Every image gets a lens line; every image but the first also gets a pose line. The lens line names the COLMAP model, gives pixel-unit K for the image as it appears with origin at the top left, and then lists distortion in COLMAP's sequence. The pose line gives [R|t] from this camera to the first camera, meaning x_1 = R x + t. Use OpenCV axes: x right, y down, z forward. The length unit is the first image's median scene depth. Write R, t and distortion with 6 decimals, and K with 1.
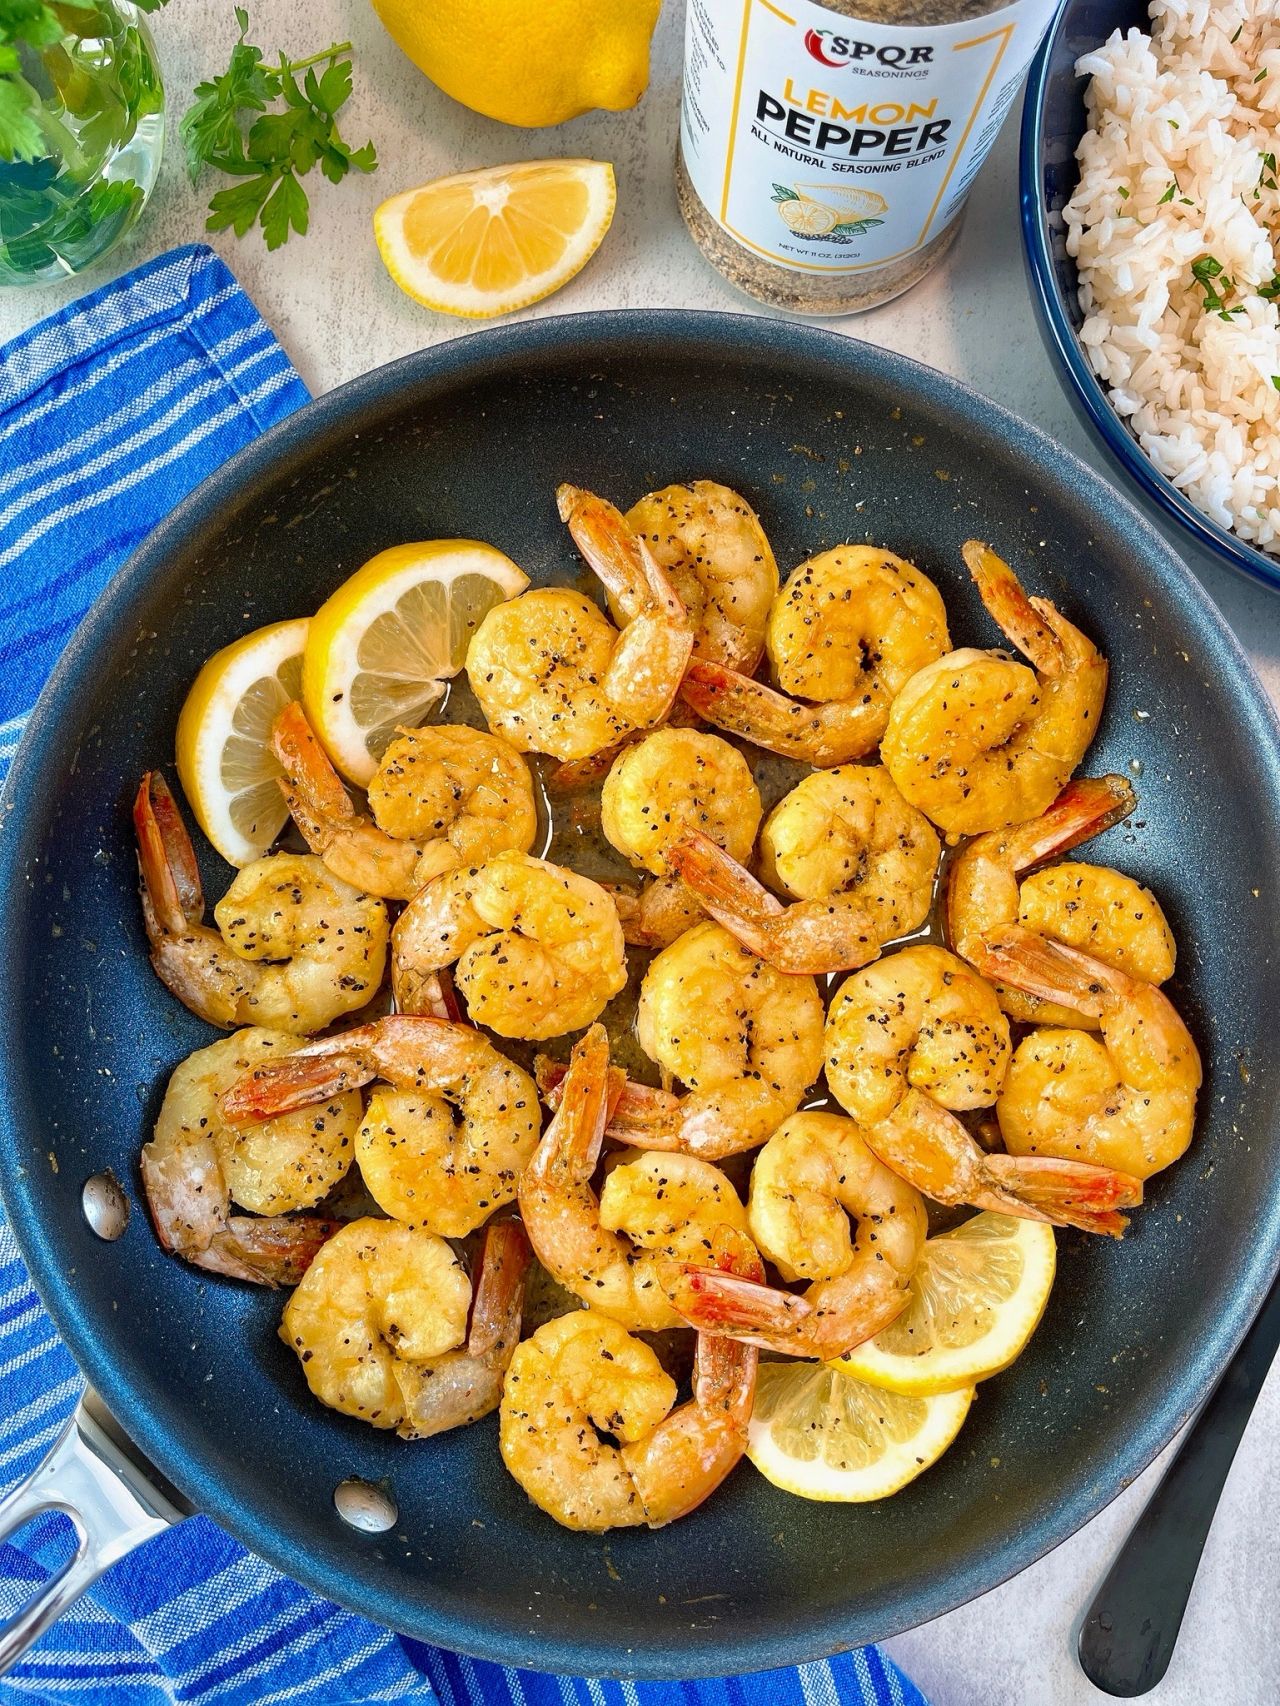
lens RADIAL K [[1285.7, 0, 640.0], [0, 1285.7, 853.0], [0, 0, 1]] dist [0.059122, -0.089375]
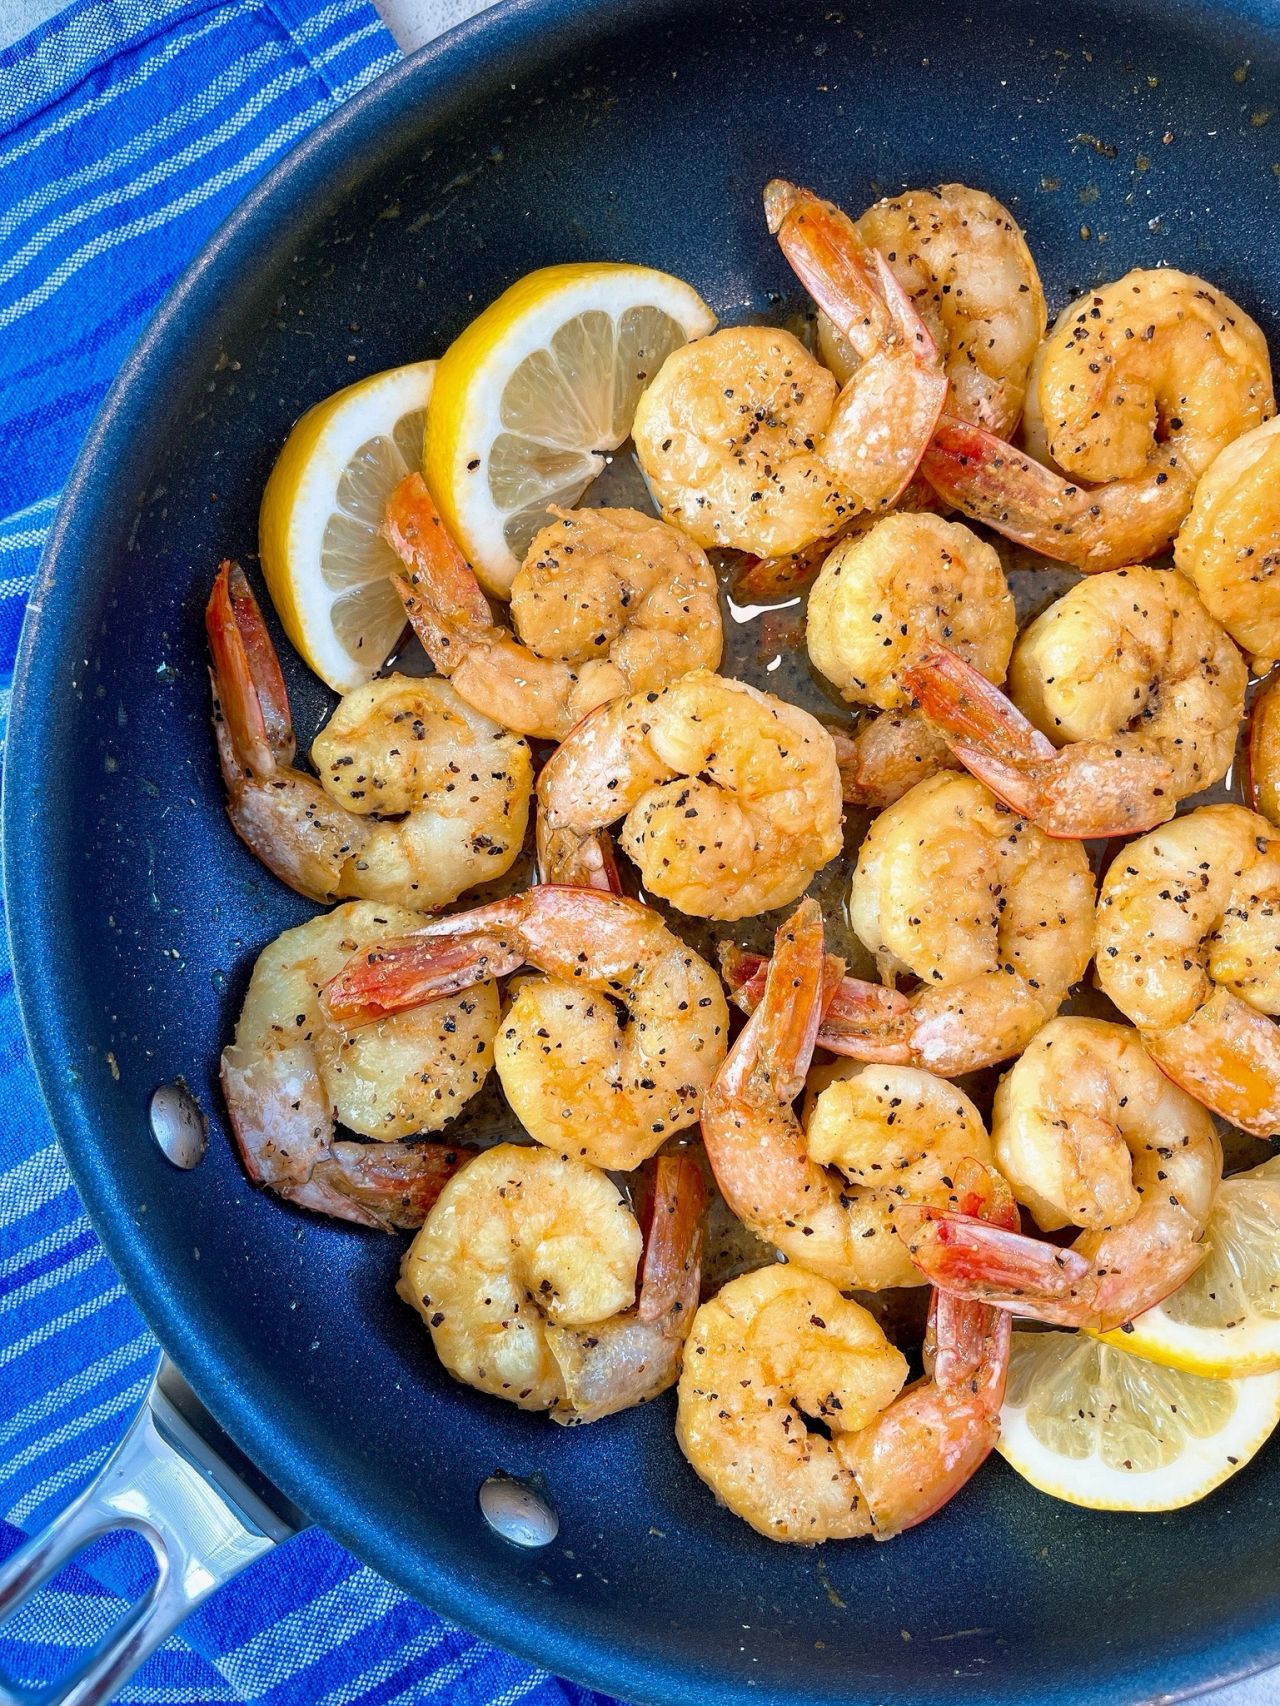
lens RADIAL K [[1300.4, 0, 640.0], [0, 1300.4, 853.0], [0, 0, 1]] dist [0.054982, -0.094381]
pose [[0.999965, 0.008203, -0.001470, -0.132581], [-0.008131, 0.999015, 0.043619, 0.072011], [0.001827, -0.043606, 0.999047, 0.223698]]
